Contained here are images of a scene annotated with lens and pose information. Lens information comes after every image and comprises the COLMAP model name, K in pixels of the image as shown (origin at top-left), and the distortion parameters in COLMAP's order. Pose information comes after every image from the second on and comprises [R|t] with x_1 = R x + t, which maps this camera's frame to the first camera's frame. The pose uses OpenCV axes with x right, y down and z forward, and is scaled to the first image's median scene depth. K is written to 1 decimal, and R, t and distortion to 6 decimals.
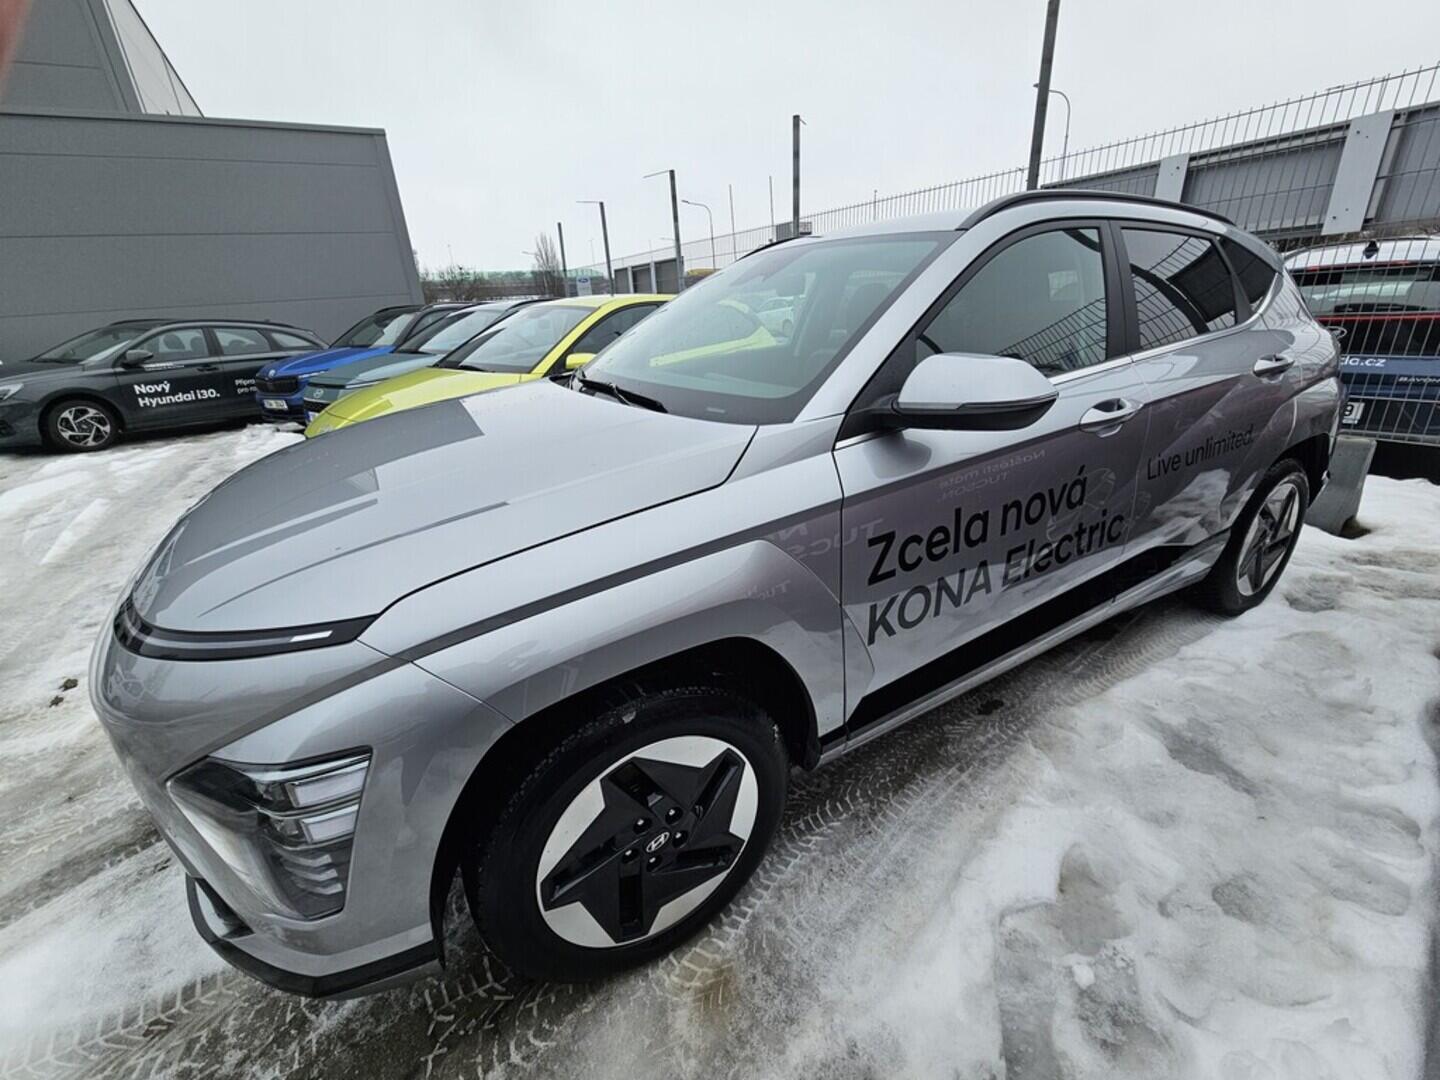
lens RADIAL K [[586.7, 0, 728.1], [0, 586.7, 535.1], [0, 0, 1]] dist [-0.000769, 0.000365]
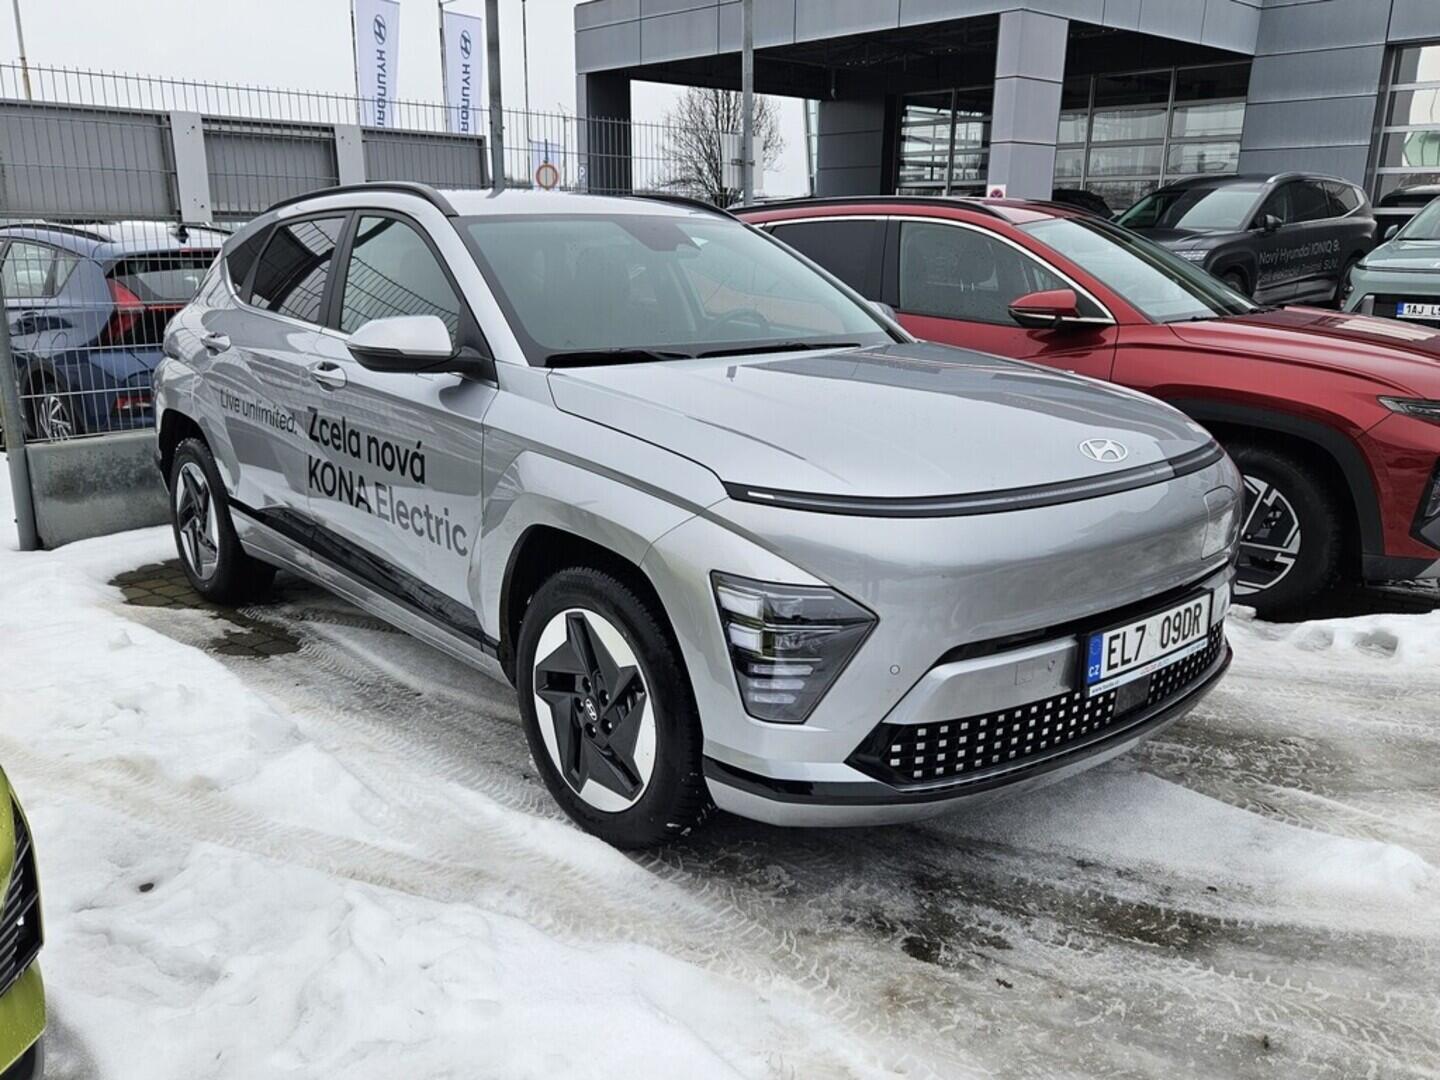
lens RADIAL K [[1129.3, 0, 687.7], [0, 1129.3, 532.0], [0, 0, 1]] dist [0.096868, -0.104660]
pose [[-0.176721, -0.186568, 0.966417, -1.296012], [0.364801, 0.899525, 0.240363, -0.315660], [-0.914161, 0.395028, -0.090905, 0.931359]]
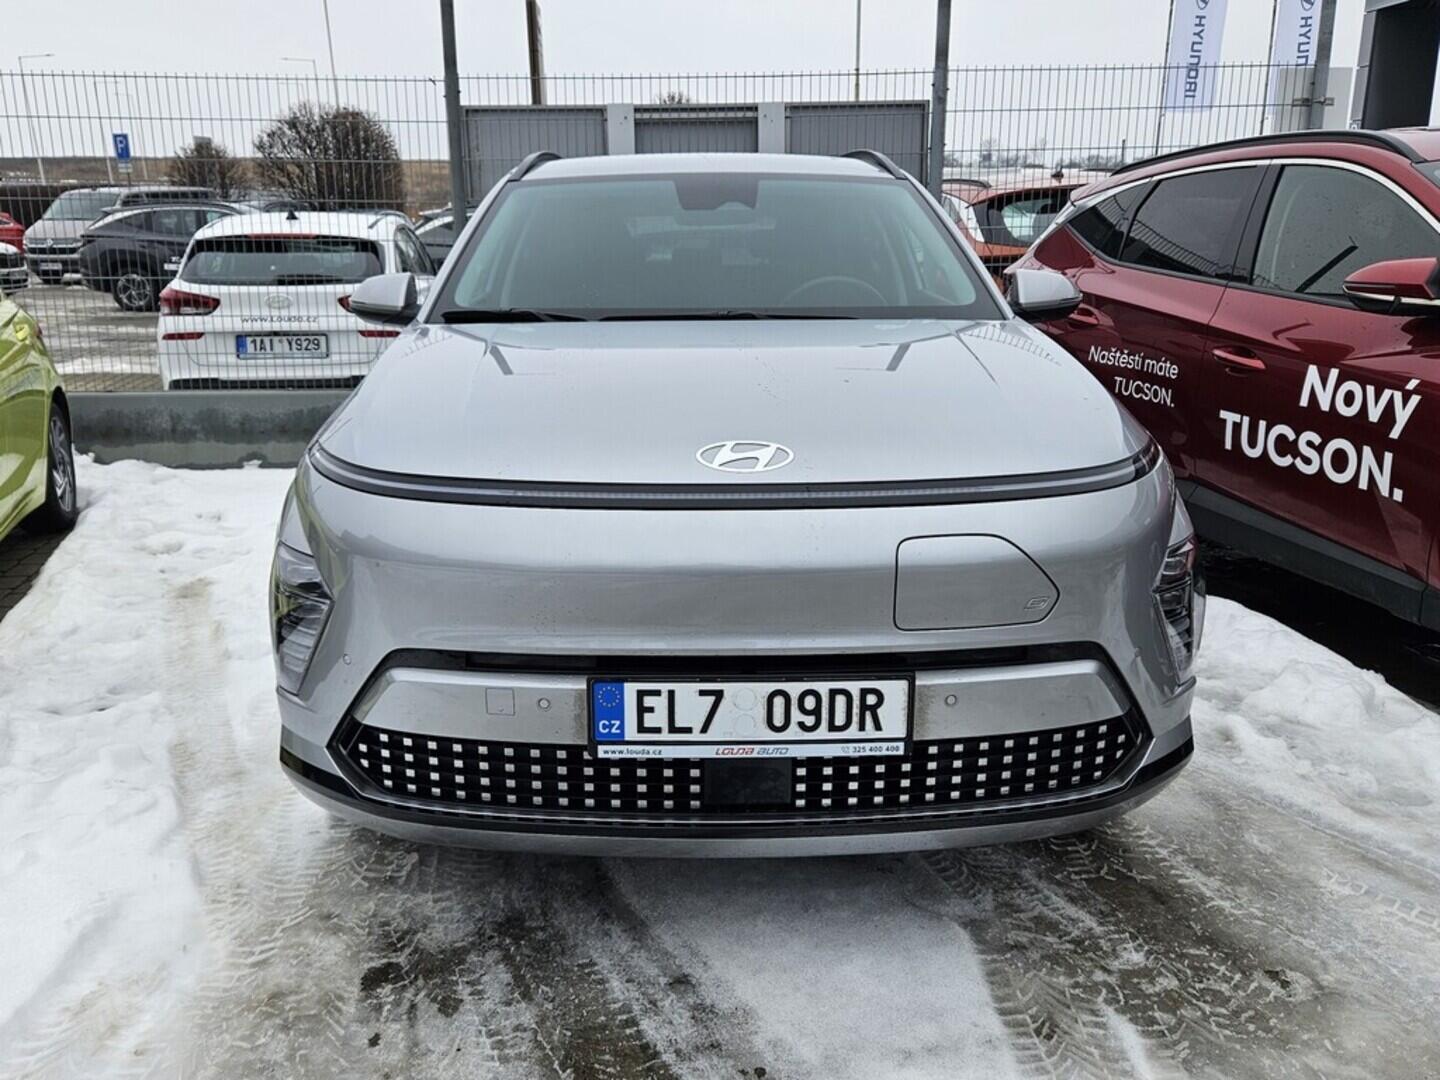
lens RADIAL K [[1129.3, 0, 687.7], [0, 1129.3, 532.0], [0, 0, 1]] dist [0.096868, -0.104660]
pose [[0.488646, -0.172615, 0.855236, -1.067324], [0.302925, 0.952820, 0.019232, -0.007003], [-0.818206, 0.249675, 0.517881, 0.186720]]
